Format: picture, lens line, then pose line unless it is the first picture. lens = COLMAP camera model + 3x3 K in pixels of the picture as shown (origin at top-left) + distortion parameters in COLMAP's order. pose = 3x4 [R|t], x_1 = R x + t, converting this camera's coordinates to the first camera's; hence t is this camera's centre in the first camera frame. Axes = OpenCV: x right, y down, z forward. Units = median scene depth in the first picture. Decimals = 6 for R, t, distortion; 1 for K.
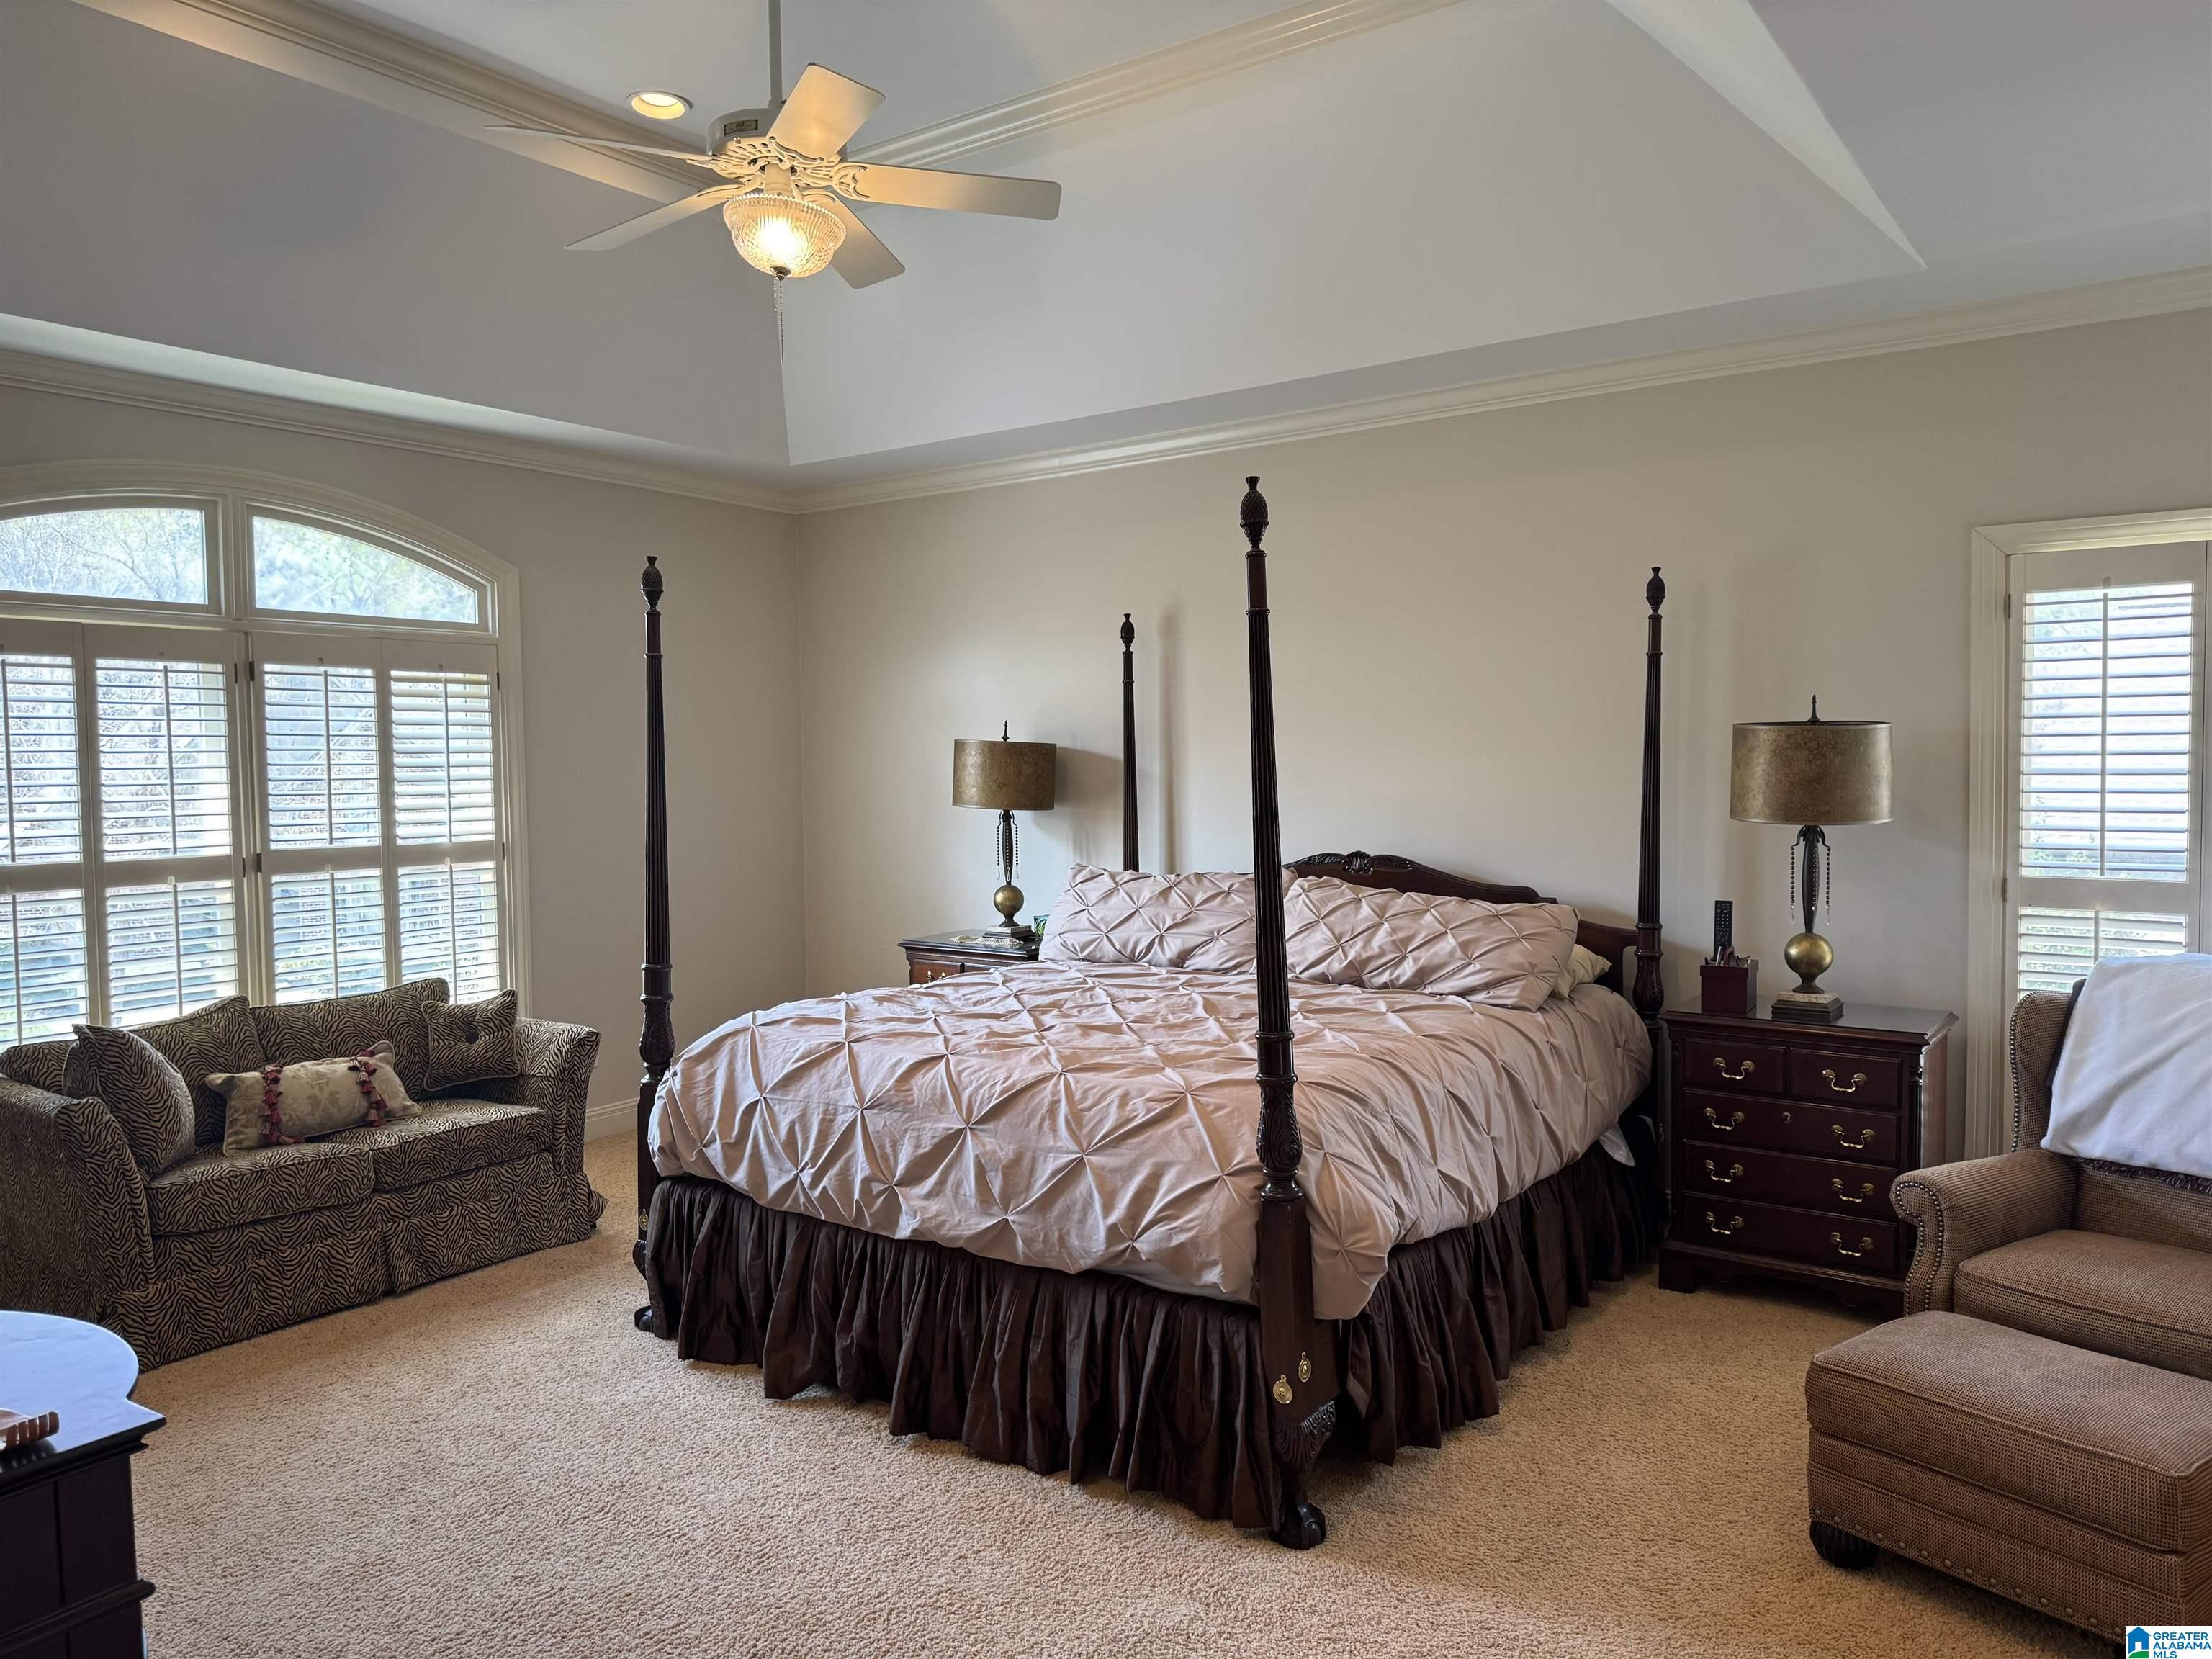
lens RADIAL K [[1539.9, 0, 1099.8], [0, 1539.9, 835.6], [0, 0, 1]] dist [0.061285, -0.074988]
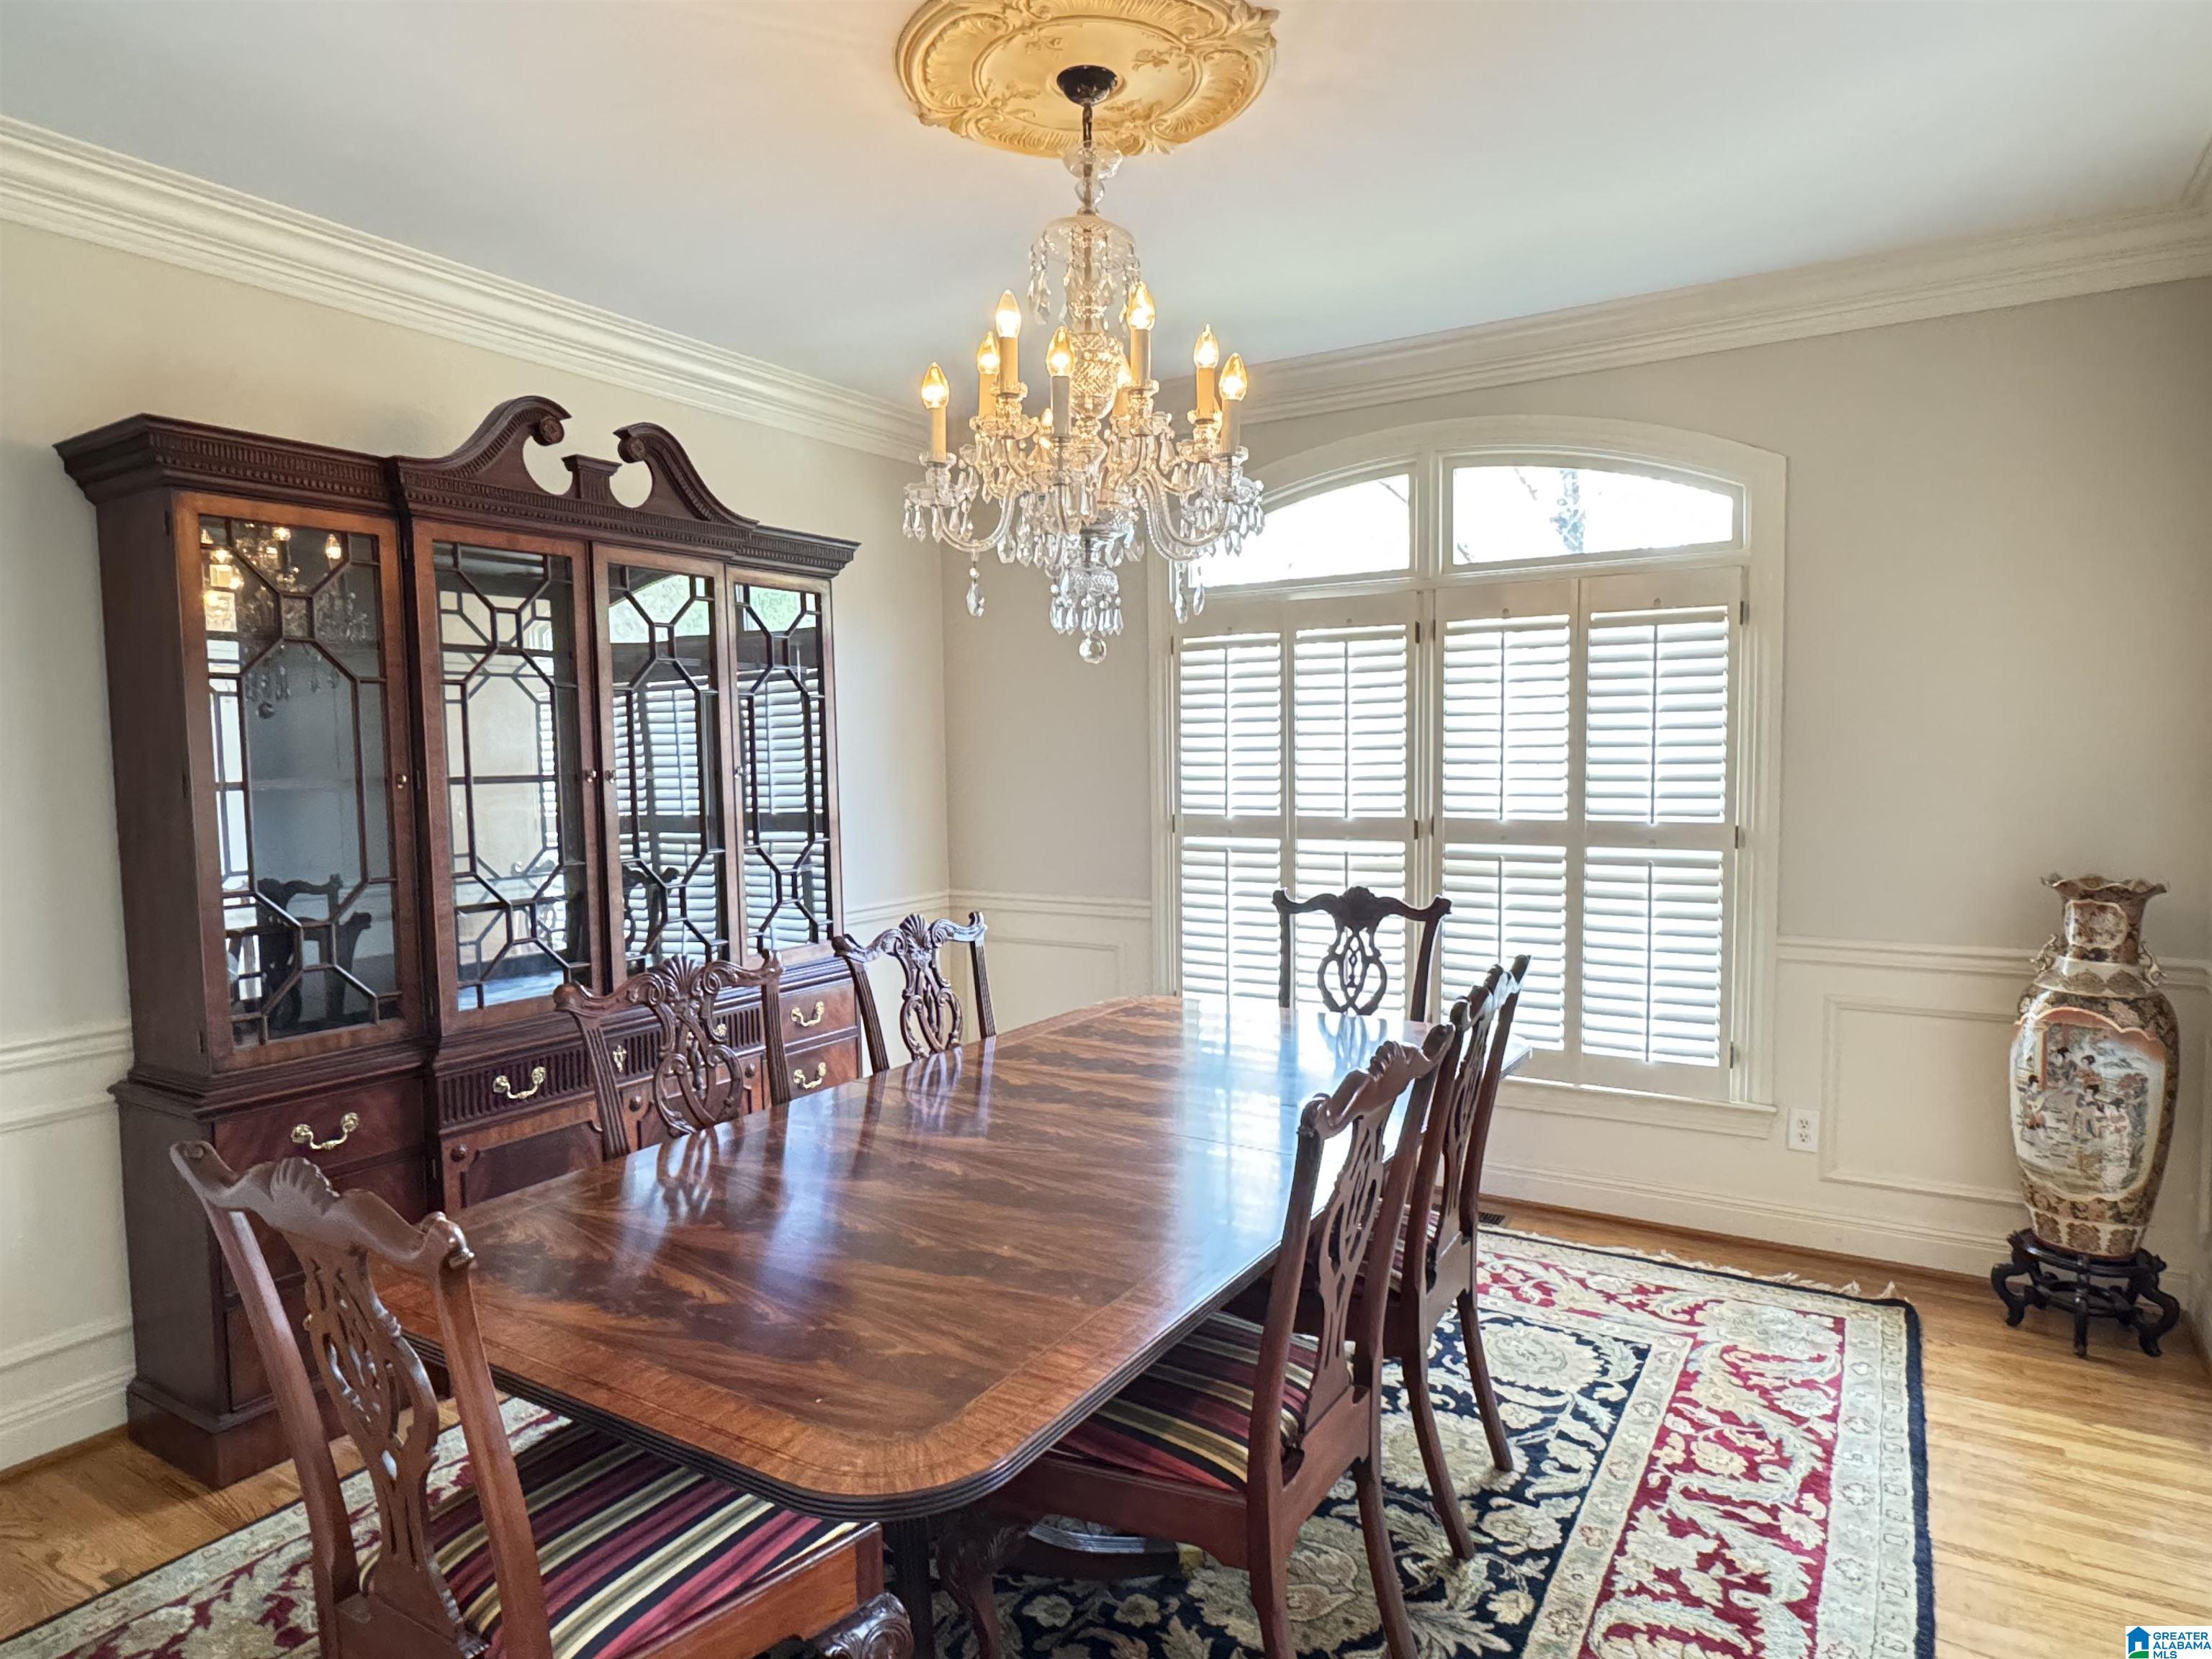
lens RADIAL K [[1295.0, 0, 1099.7], [0, 1295.0, 838.0], [0, 0, 1]] dist [-0.000531, -0.001352]
pose [[0.067368, 0.074555, -0.994939, 0.265434], [-0.034857, 0.996771, 0.072333, -0.029849], [0.997119, 0.029807, 0.069750, 0.769409]]
